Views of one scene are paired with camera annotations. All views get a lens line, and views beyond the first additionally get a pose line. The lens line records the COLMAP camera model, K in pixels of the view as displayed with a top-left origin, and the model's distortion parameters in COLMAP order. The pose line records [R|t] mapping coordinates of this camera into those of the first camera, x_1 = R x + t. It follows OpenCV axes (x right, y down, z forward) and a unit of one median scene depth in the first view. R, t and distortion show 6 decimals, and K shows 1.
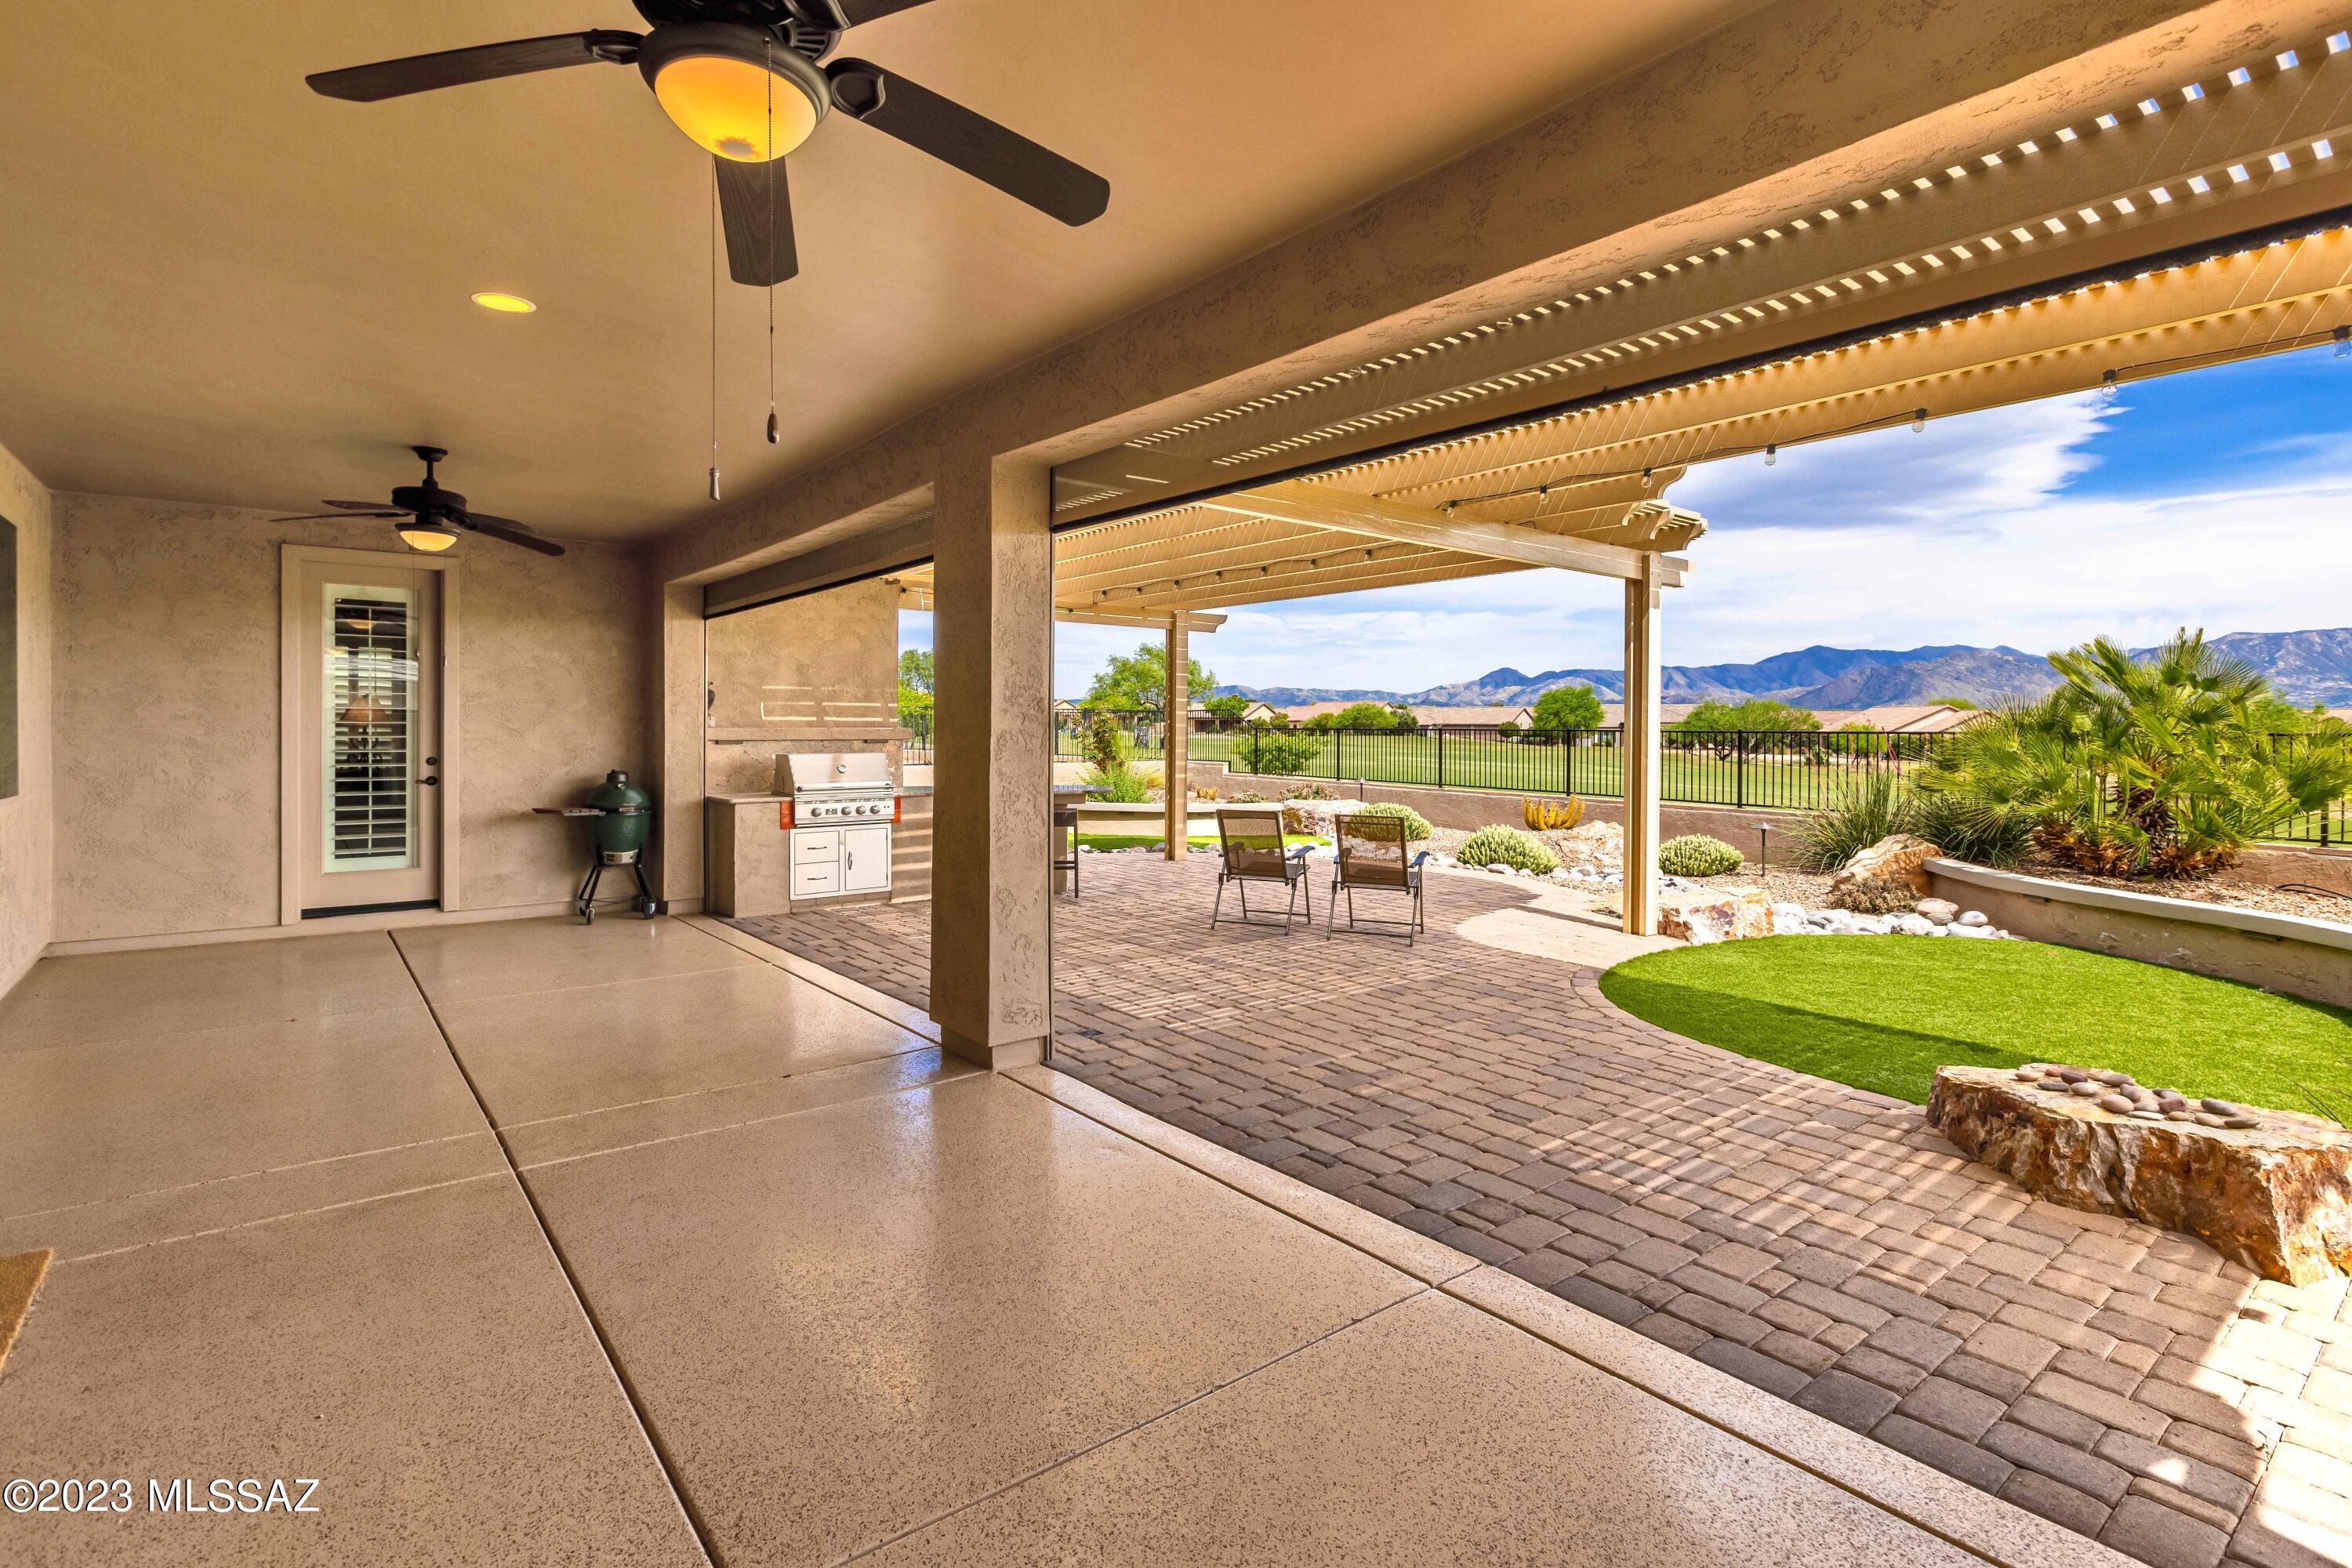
lens RADIAL K [[1105.0, 0, 1163.7], [0, 1105.0, 721.0], [0, 0, 1]] dist [0.008740, -0.002340]
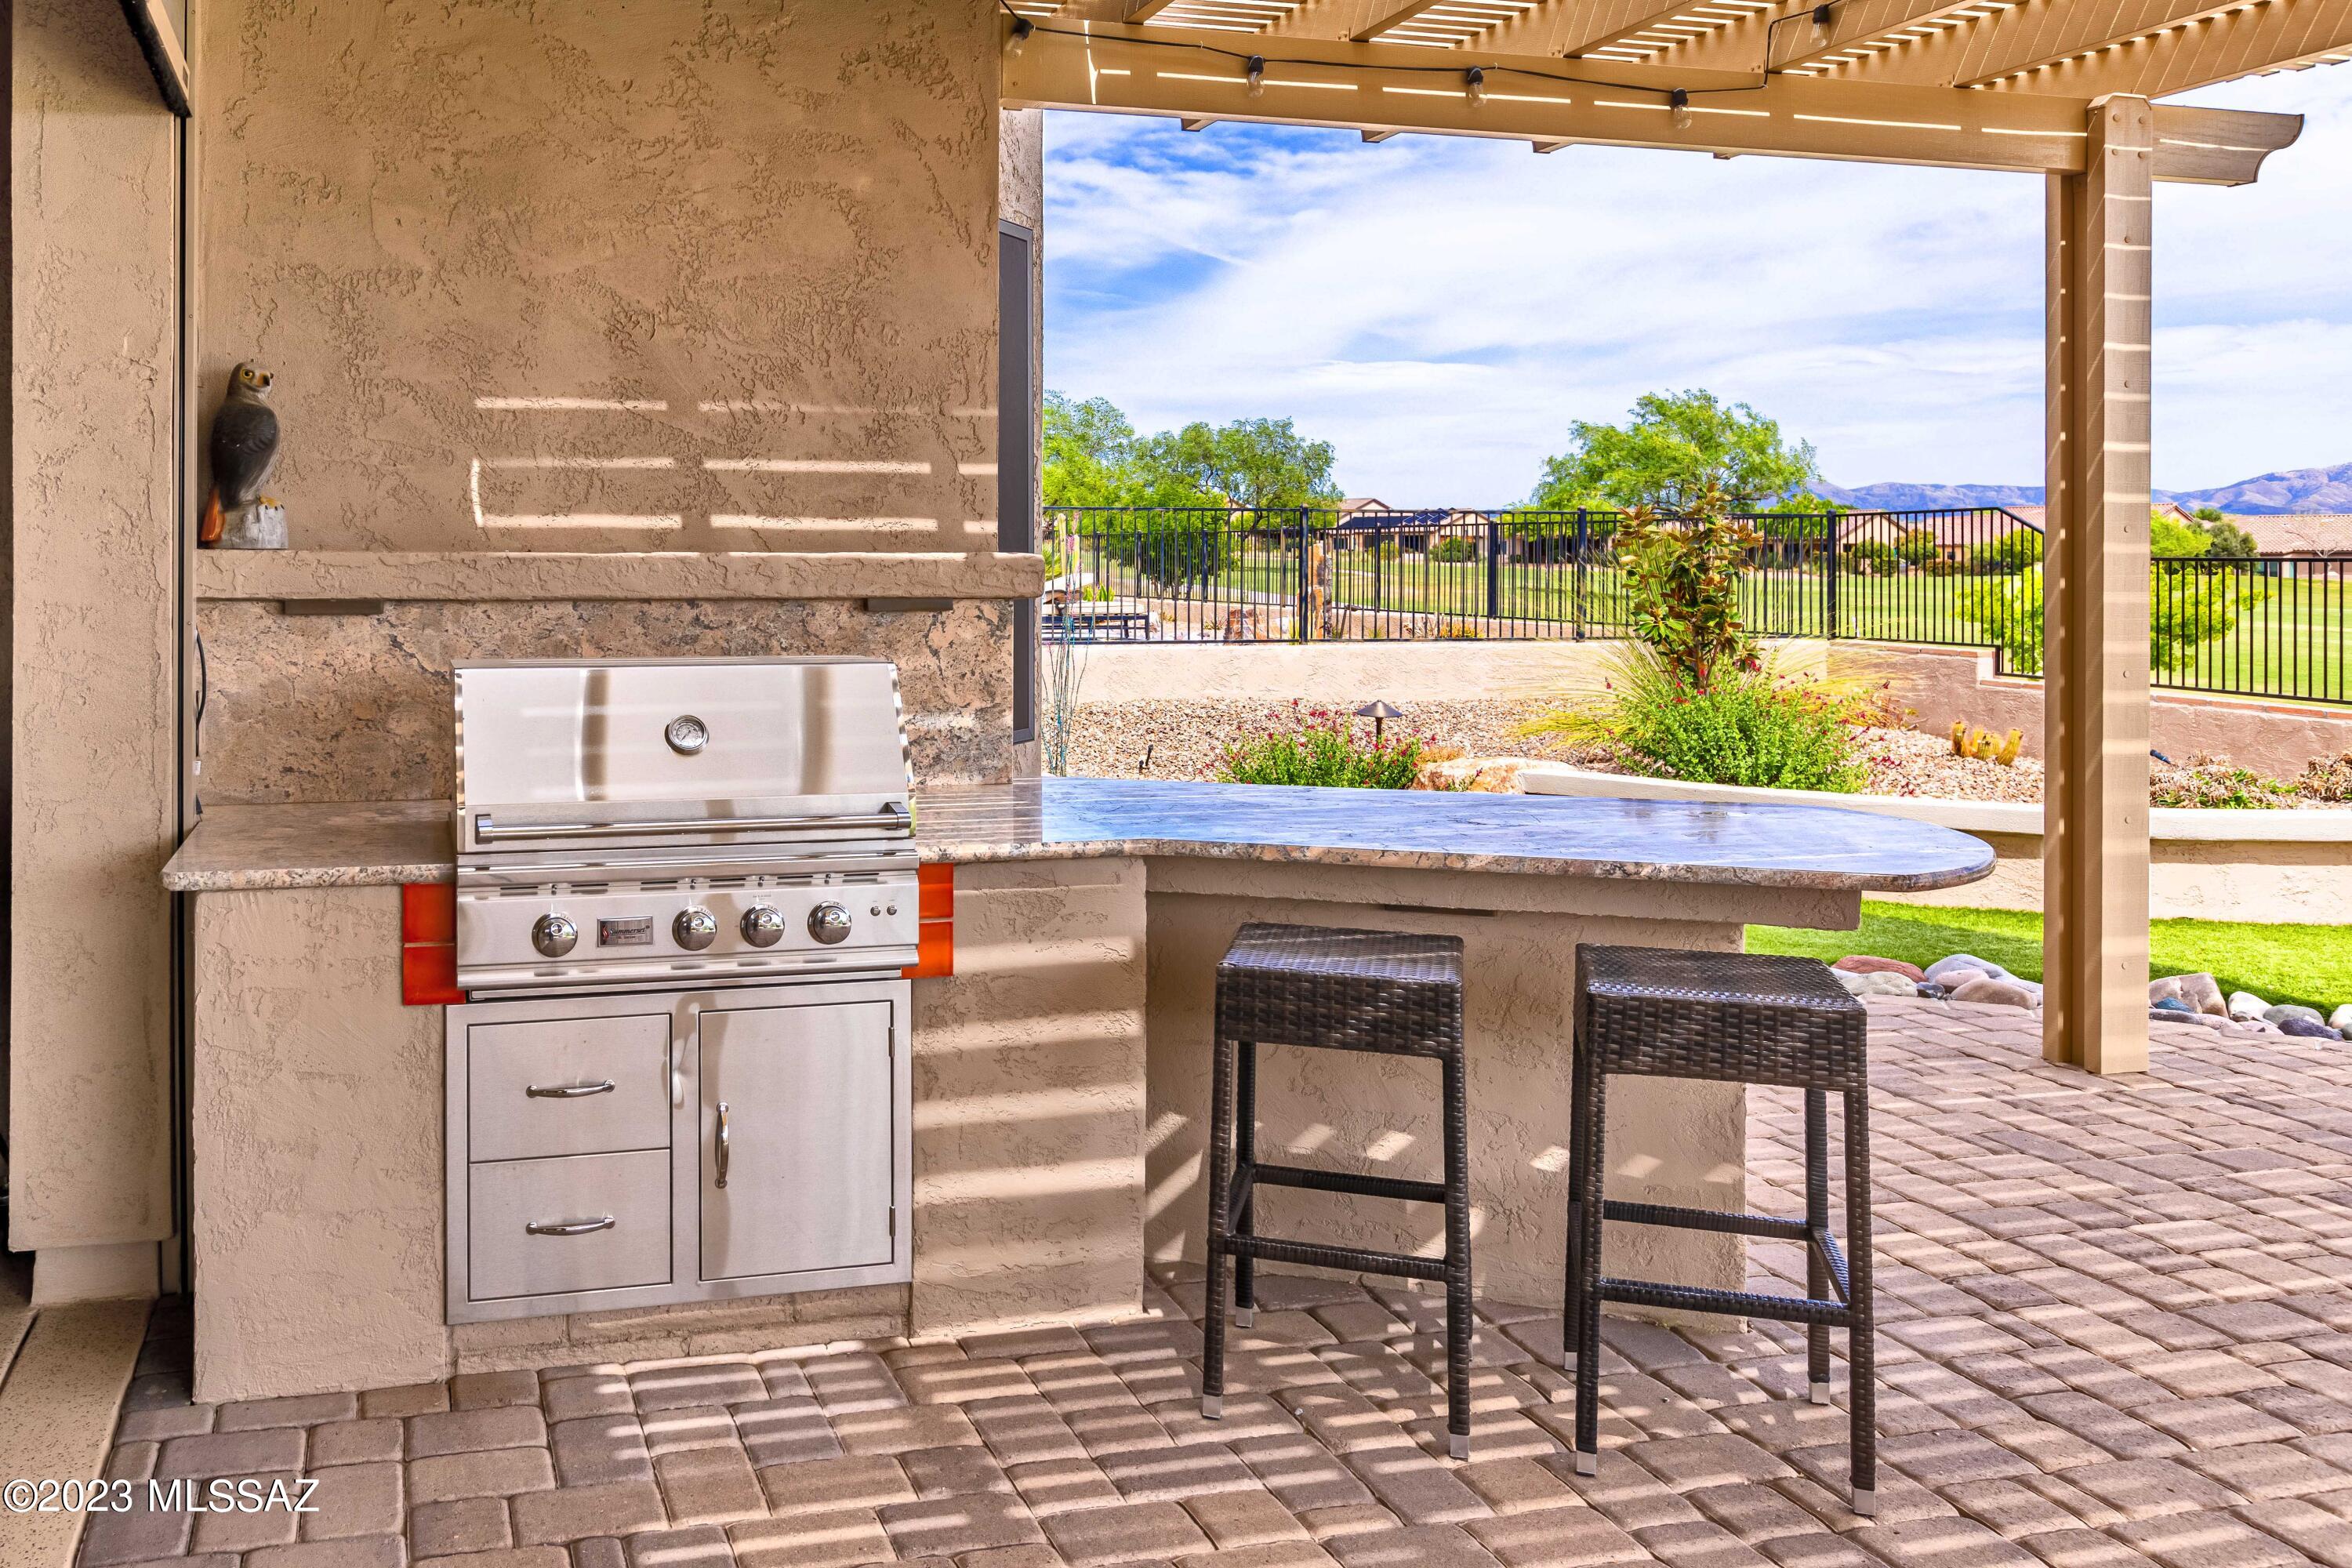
lens RADIAL K [[1799.6, 0, 828.8], [0, 1799.6, 557.8], [0, 0, 1]] dist [-0.004026, -0.016131]
pose [[0.908001, -0.001103, -0.418968, -0.119113], [0.003167, 0.999986, 0.004231, 0.006497], [0.418957, -0.005169, 0.907991, 0.722609]]
